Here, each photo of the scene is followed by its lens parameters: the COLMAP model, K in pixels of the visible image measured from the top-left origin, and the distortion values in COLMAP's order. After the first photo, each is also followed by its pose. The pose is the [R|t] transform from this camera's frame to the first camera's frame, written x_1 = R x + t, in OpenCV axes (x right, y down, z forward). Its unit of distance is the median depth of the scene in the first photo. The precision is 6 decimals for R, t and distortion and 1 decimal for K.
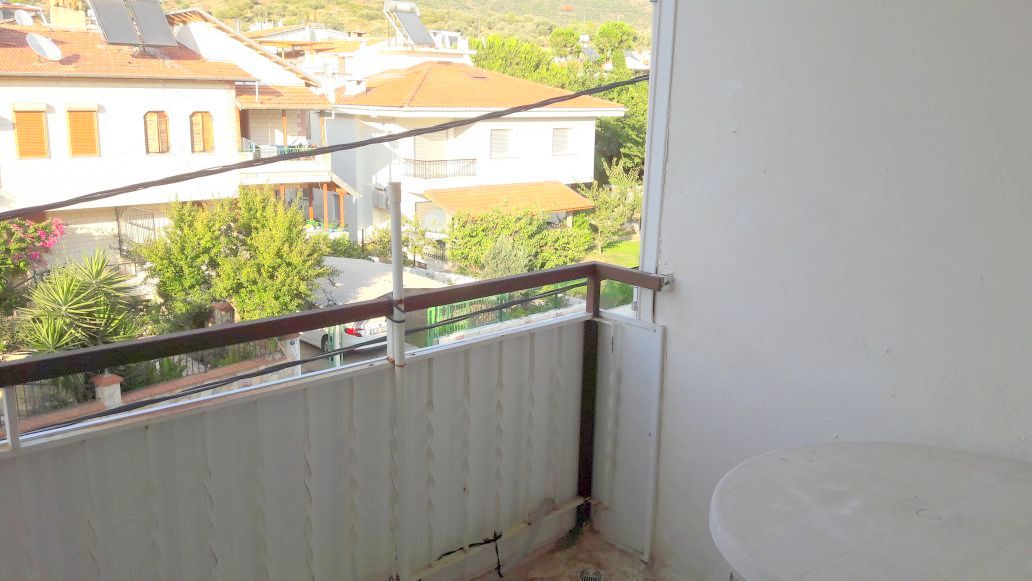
lens RADIAL K [[863.8, 0, 490.3], [0, 863.8, 289.1], [0, 0, 1]] dist [0.000620, -0.003938]
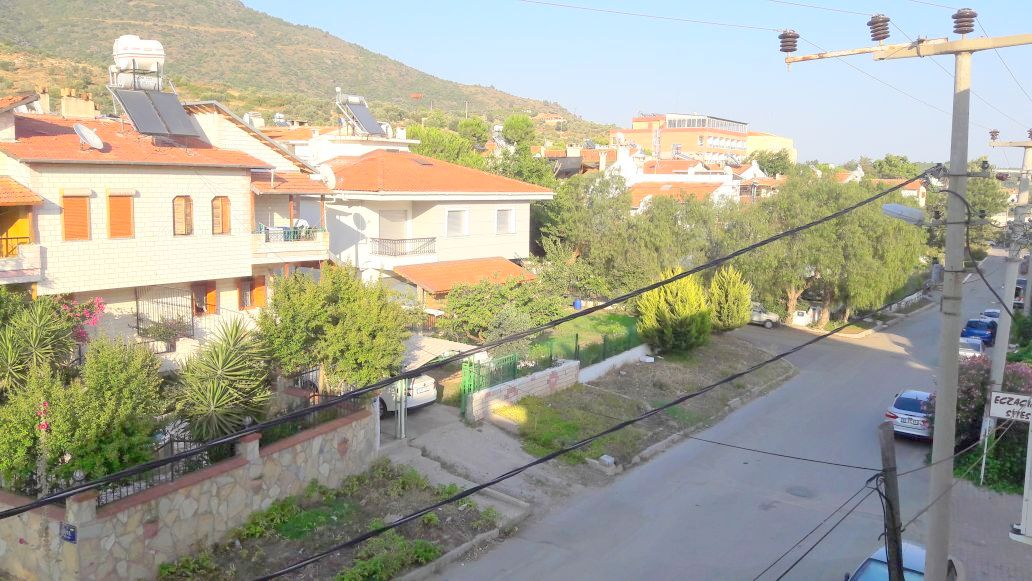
lens RADIAL K [[853.3, 0, 515.4], [0, 853.3, 279.5], [0, 0, 1]] dist [0.085115, -0.139562]
pose [[0.978453, -0.022502, 0.205241, -0.194638], [0.043412, 0.994244, -0.097954, 0.016522], [-0.201855, 0.104753, 0.973797, -0.097025]]
